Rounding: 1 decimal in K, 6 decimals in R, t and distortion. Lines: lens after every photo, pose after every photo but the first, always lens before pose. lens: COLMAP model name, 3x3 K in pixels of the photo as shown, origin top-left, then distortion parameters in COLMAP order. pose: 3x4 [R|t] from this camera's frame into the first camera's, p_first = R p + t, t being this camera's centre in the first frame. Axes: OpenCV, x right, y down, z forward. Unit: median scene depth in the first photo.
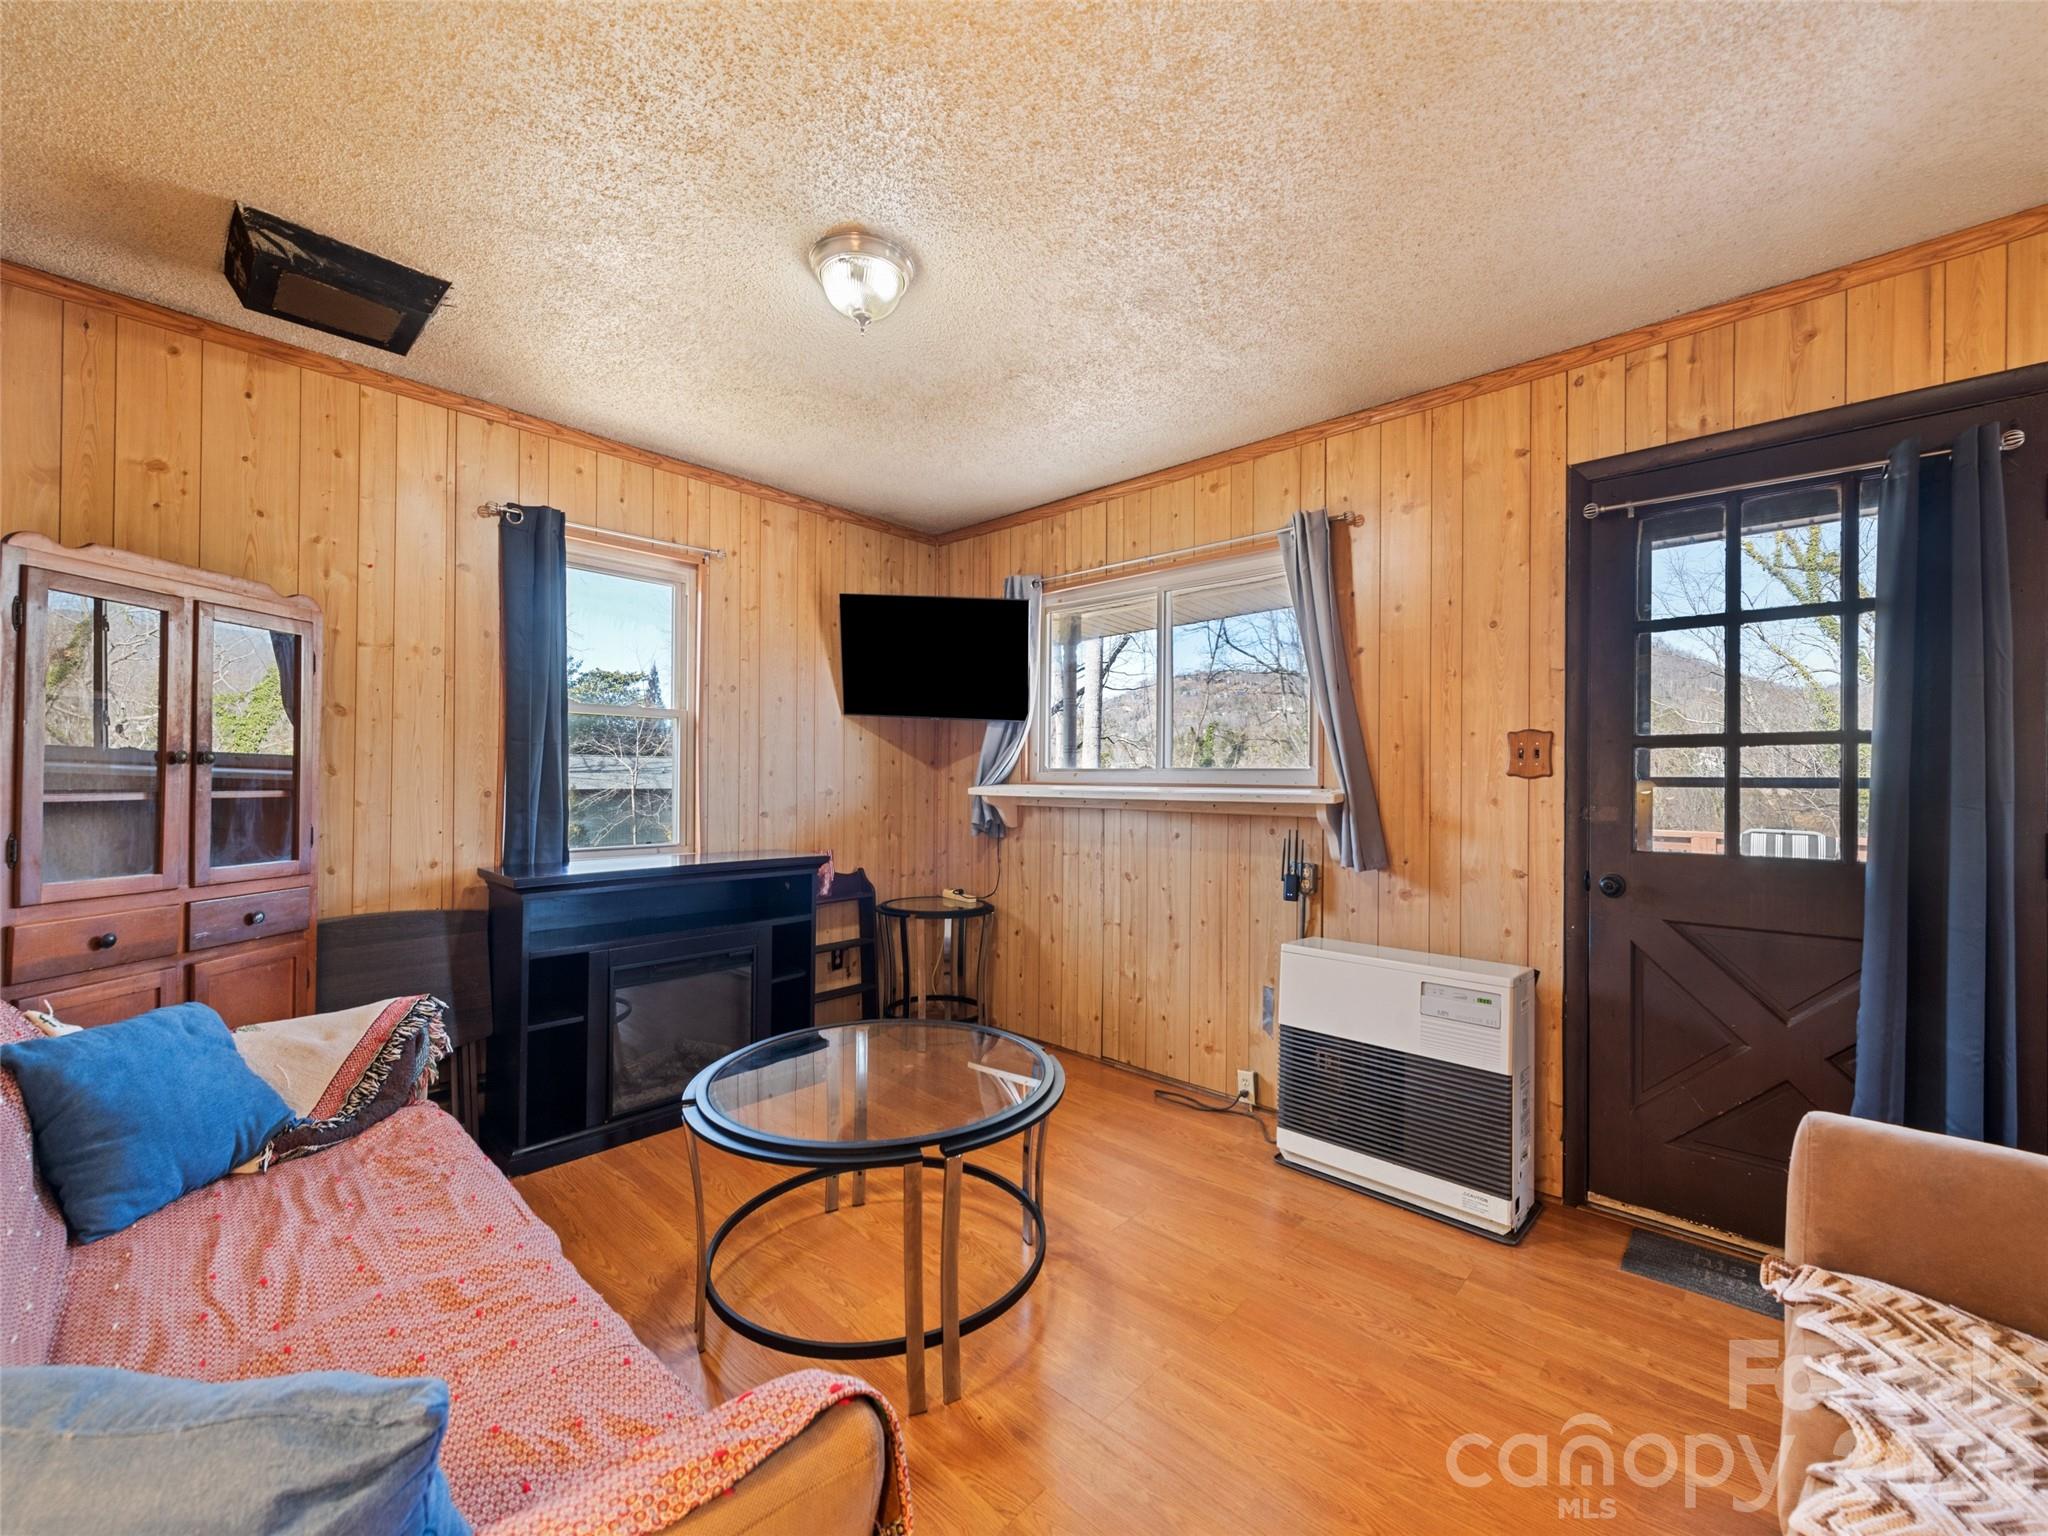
lens RADIAL K [[818.9, 0, 1021.9], [0, 818.9, 773.9], [0, 0, 1]] dist [0.000953, -0.000086]
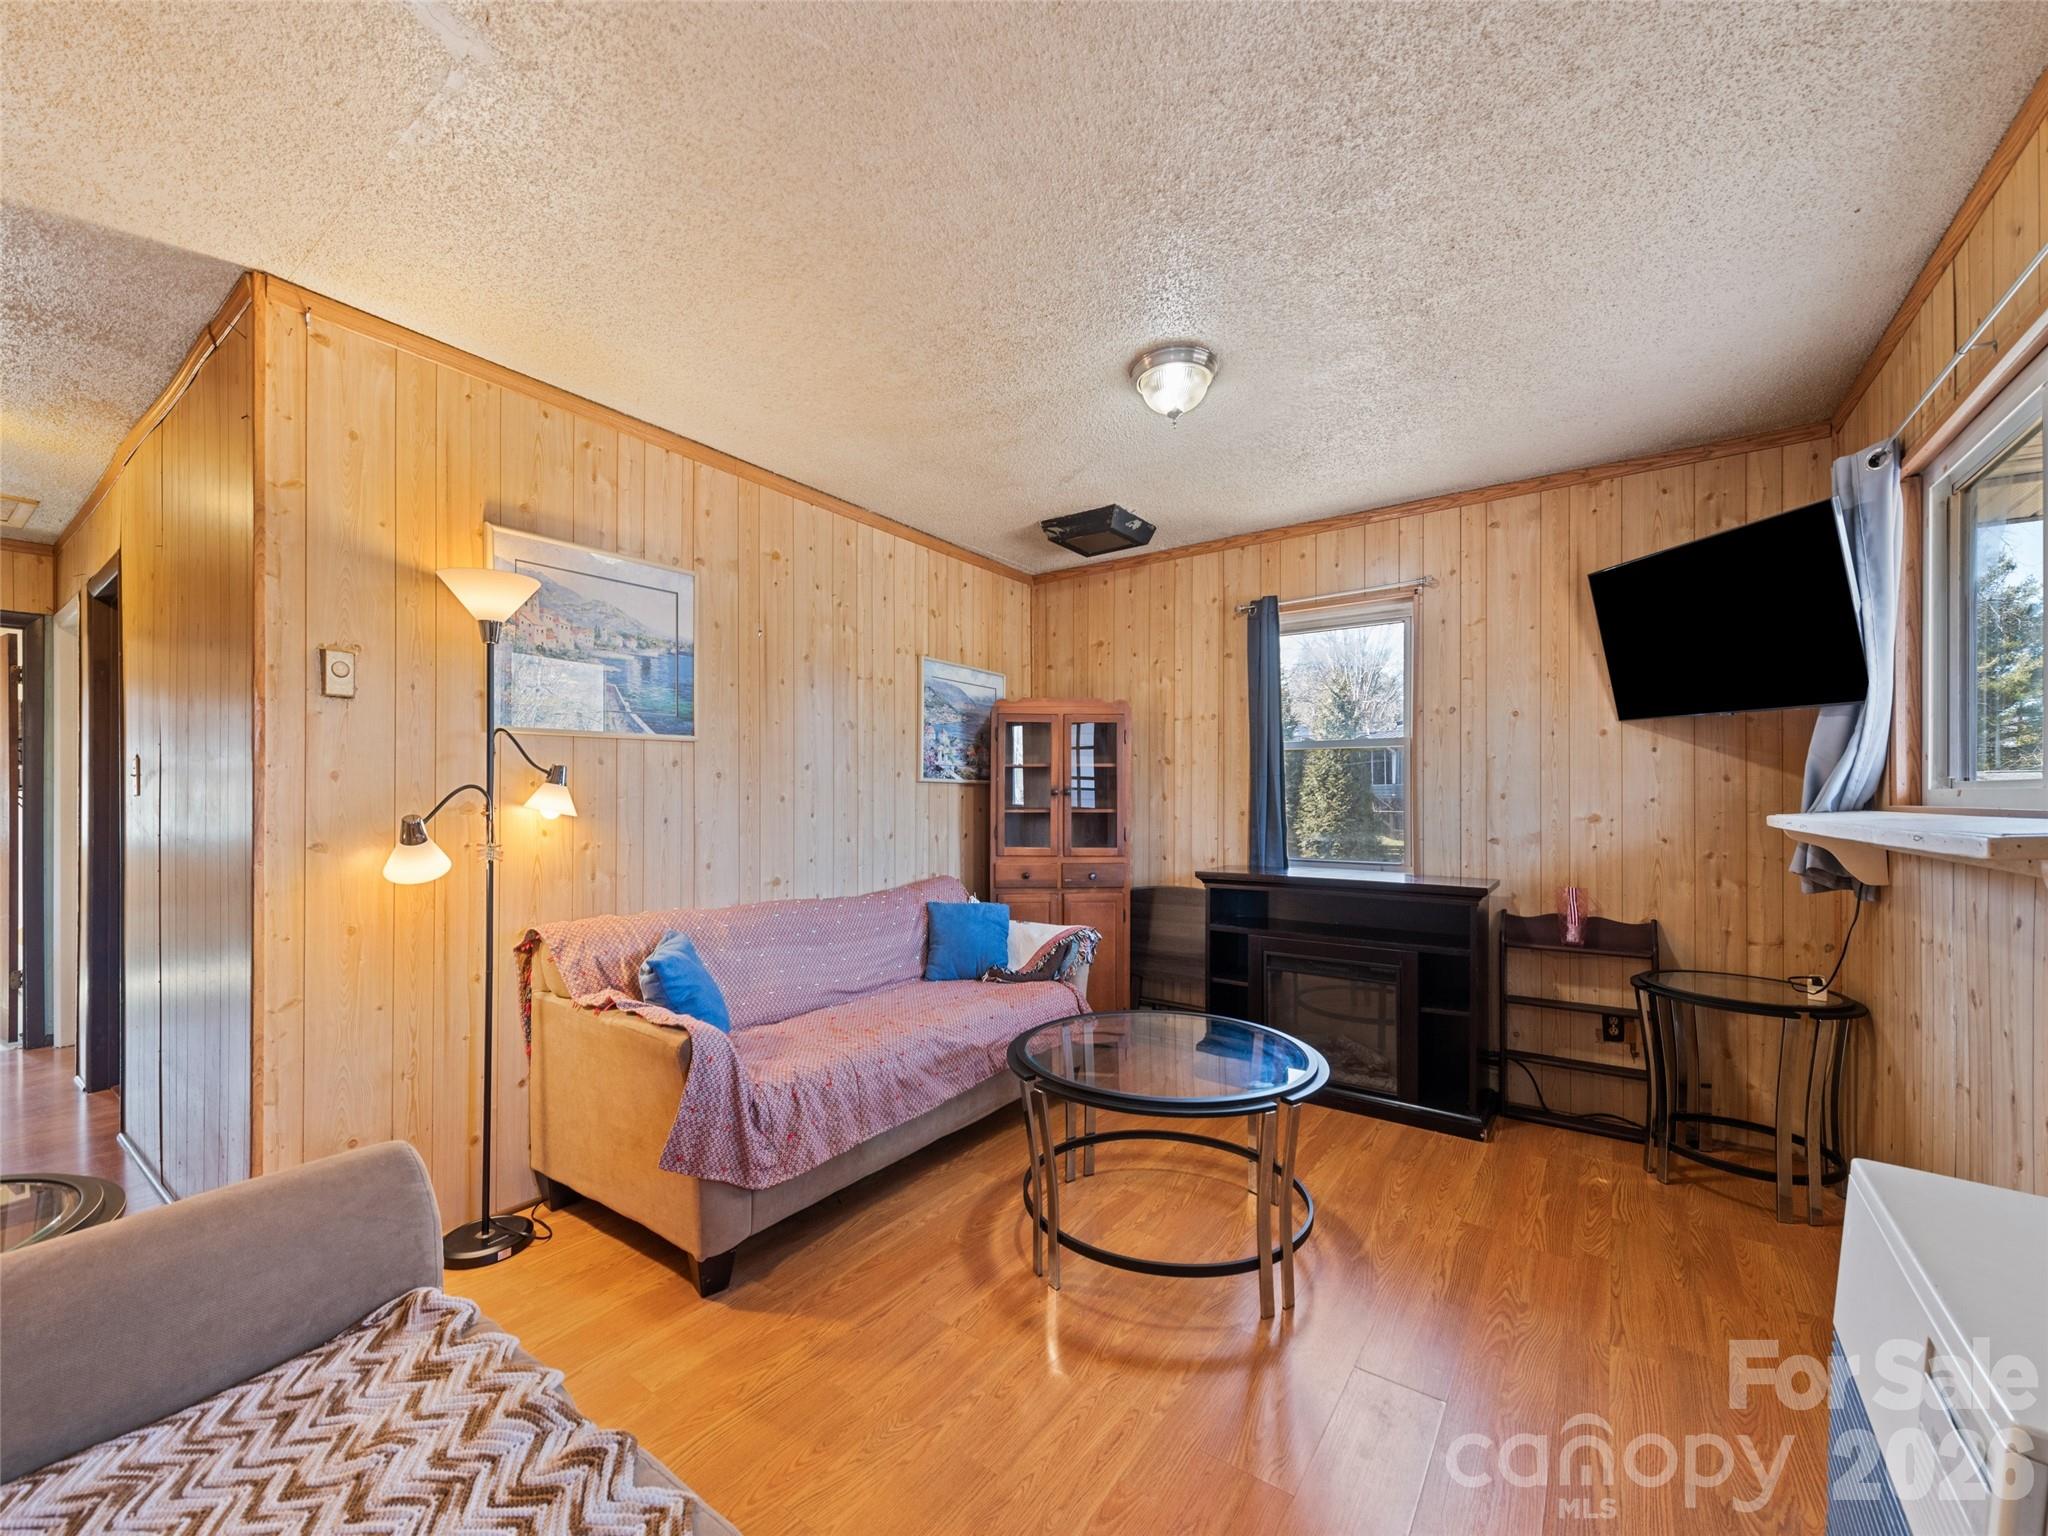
lens RADIAL K [[804.8, 0, 1023.7], [0, 804.8, 793.6], [0, 0, 1]] dist [0.001781, -0.000040]
pose [[0.125196, -0.016339, -0.991997, 0.597963], [0.005398, 0.999861, -0.015788, 0.009014], [0.992117, -0.003379, 0.125267, 0.411523]]
